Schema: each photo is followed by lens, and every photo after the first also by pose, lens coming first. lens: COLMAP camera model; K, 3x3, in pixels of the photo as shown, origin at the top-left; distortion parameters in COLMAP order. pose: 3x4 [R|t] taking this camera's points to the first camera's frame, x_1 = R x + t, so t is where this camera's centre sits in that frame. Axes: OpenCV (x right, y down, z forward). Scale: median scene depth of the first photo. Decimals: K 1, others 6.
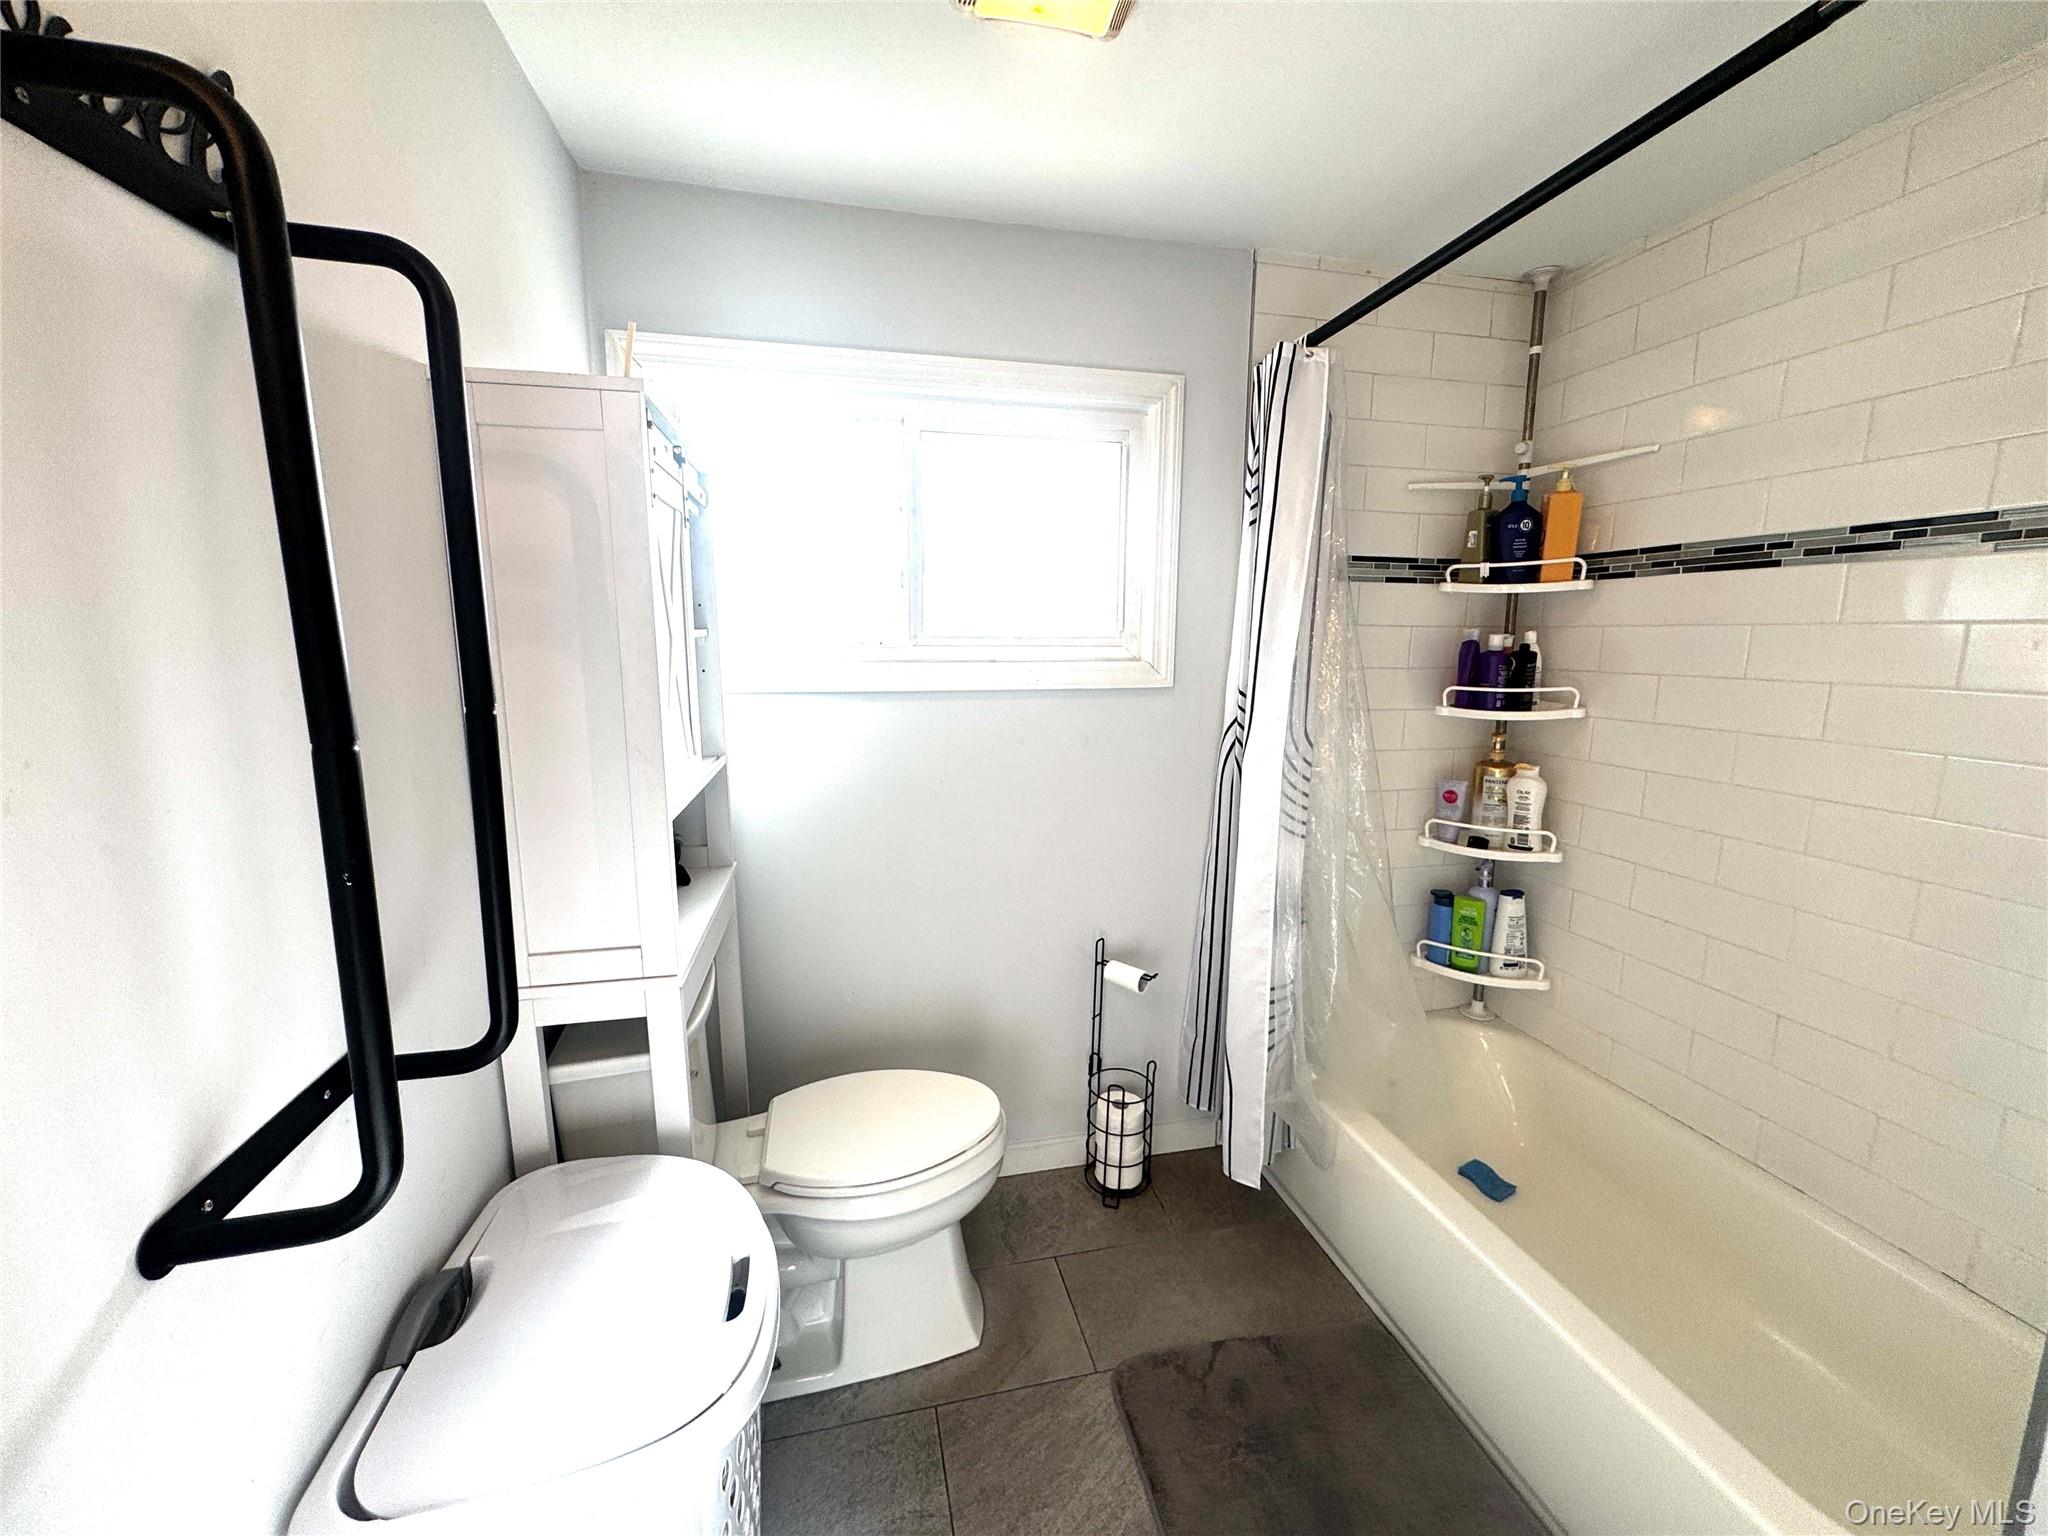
lens RADIAL K [[819.5, 0, 1022.0], [0, 819.5, 762.7], [0, 0, 1]] dist [-0.000578, 0.000923]
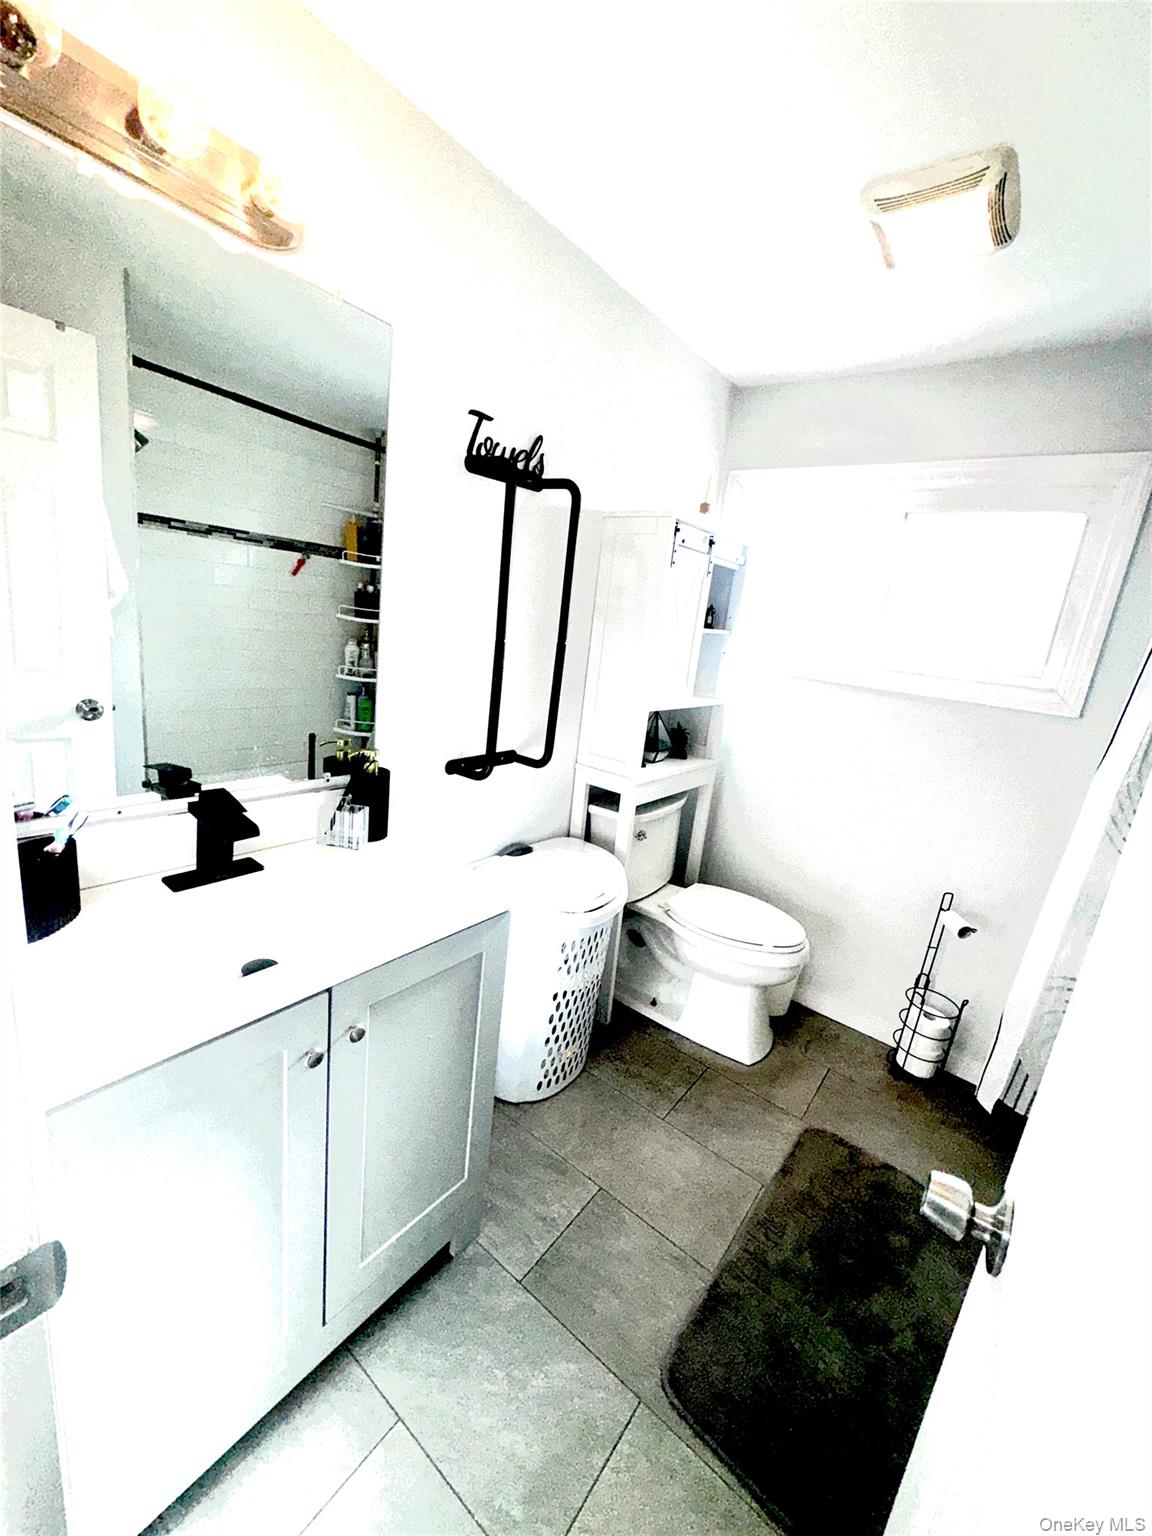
lens RADIAL K [[614.6, 0, 579.2], [0, 614.6, 771.5], [0, 0, 1]] dist [-0.000578, 0.000923]
pose [[0.631370, 0.258027, -0.731296, 0.517534], [-0.230275, 0.962867, 0.140925, 0.029675], [0.740504, 0.079423, 0.667342, -0.162927]]
